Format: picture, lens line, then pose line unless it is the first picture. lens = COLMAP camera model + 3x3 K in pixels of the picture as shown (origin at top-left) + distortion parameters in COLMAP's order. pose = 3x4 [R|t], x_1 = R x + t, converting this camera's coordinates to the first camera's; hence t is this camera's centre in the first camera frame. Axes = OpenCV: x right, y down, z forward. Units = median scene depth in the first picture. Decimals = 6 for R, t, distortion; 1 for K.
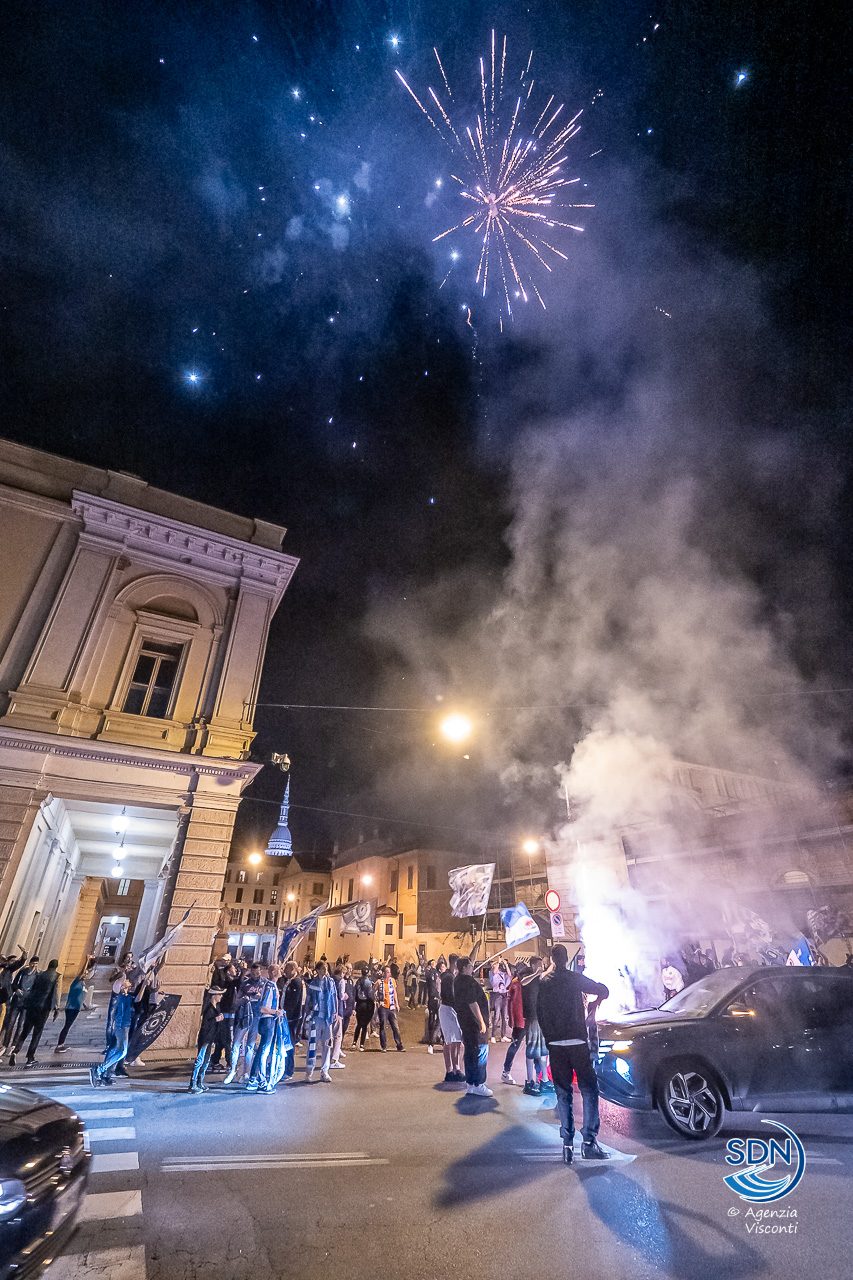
lens RADIAL K [[565.6, 0, 422.9], [0, 565.6, 655.7], [0, 0, 1]] dist [0.000610, 0.000017]
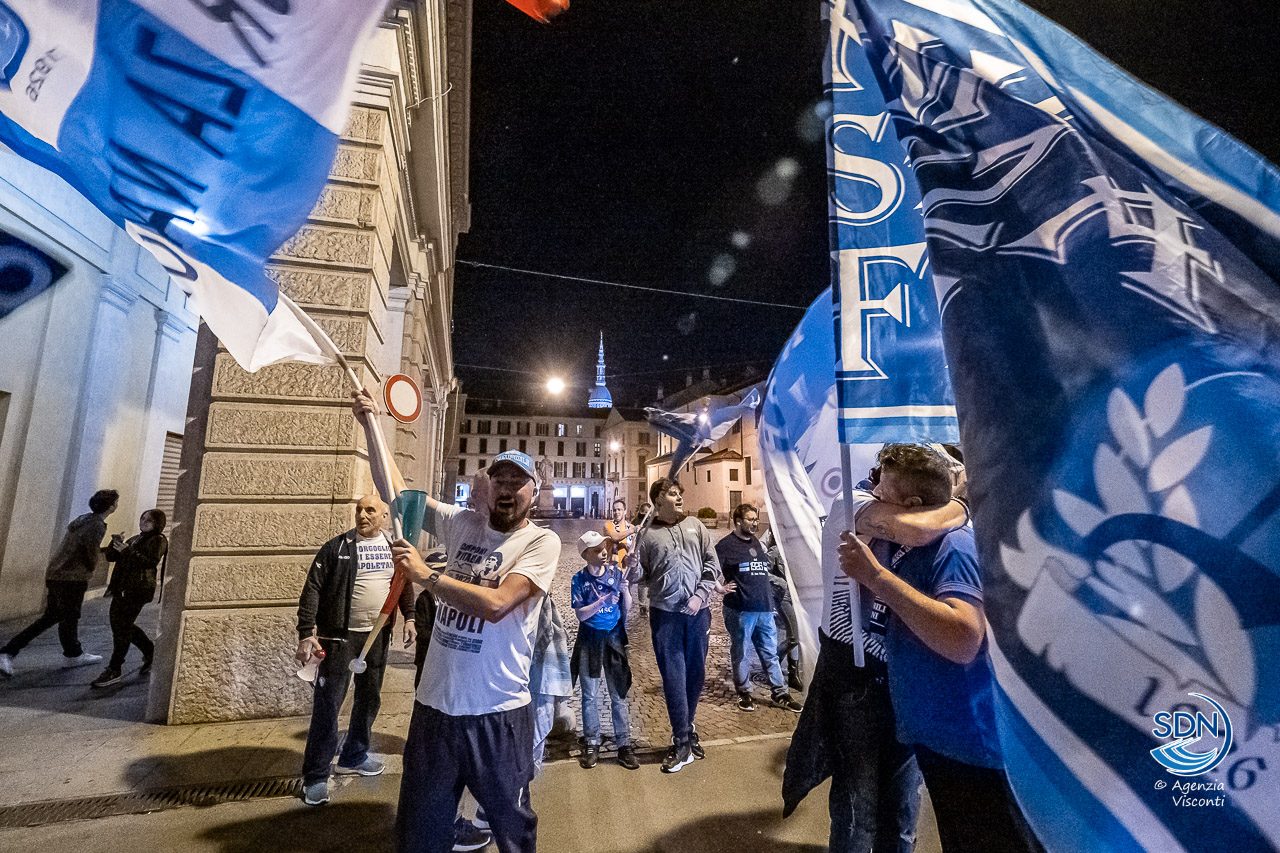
lens RADIAL K [[565.6, 0, 640.0], [0, 565.6, 426.5], [0, 0, 1]] dist [0.000610, 0.000017]
pose [[0.984212, -0.038041, -0.172855, -0.038418], [0.094116, 0.939592, 0.329102, 0.103647], [0.149893, -0.340175, 0.928339, 0.184756]]
